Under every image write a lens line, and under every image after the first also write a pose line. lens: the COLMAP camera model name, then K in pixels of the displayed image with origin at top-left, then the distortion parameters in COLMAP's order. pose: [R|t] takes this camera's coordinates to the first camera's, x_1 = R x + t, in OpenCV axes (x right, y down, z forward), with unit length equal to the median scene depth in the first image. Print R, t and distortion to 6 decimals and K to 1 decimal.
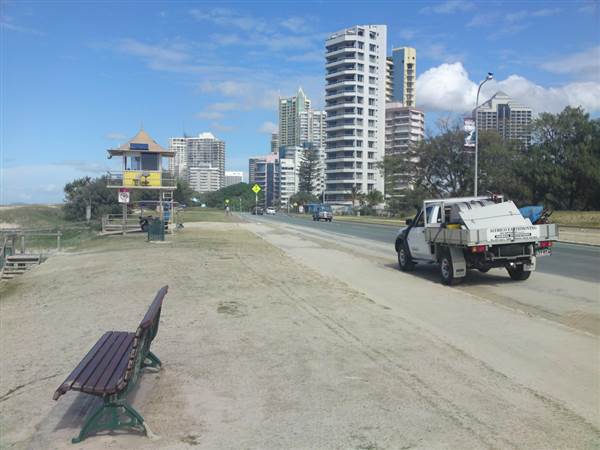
lens RADIAL K [[618.7, 0, 304.0], [0, 618.7, 225.8], [0, 0, 1]] dist [0.092309, -0.345215]
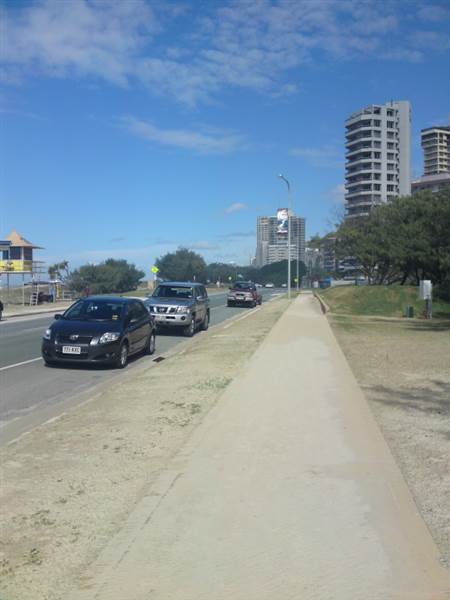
lens RADIAL K [[618.7, 0, 225.0], [0, 618.7, 300.0], [0, 0, 1]] dist [0.092309, -0.345215]
pose [[0.958552, -0.001272, -0.284915, 0.604245], [0.000816, 0.999998, -0.001717, 0.003919], [0.284917, 0.001413, 0.958551, -0.202457]]
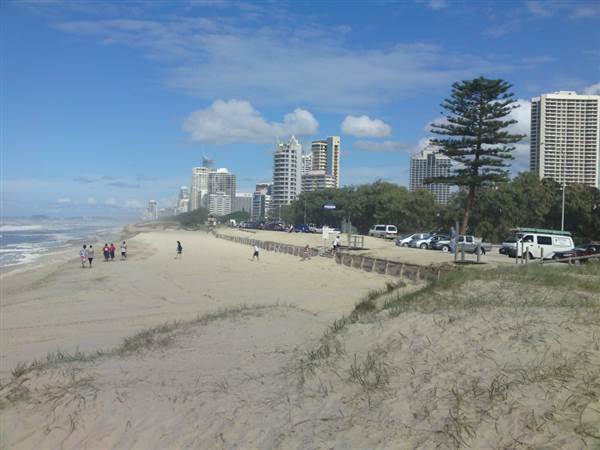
lens RADIAL K [[622.3, 0, 300.0], [0, 622.3, 225.0], [0, 0, 1]] dist [-0.121770, 0.013399]
pose [[0.999397, 0.015827, -0.030892, 0.918680], [-0.016697, 0.999465, -0.028112, 0.146959], [0.030430, 0.028611, 0.999127, -5.676373]]
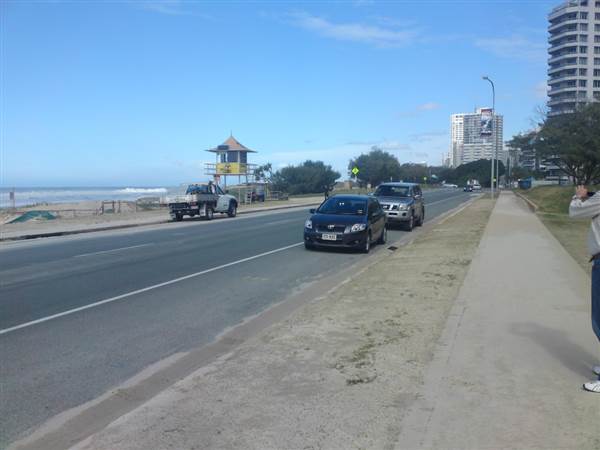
lens RADIAL K [[618.7, 0, 304.0], [0, 618.7, 225.8], [0, 0, 1]] dist [0.092309, -0.345215]
pose [[0.893274, 0.020369, -0.449050, 0.600429], [-0.003296, 0.999243, 0.038768, 0.006793], [0.449500, -0.033150, 0.892665, -0.285533]]
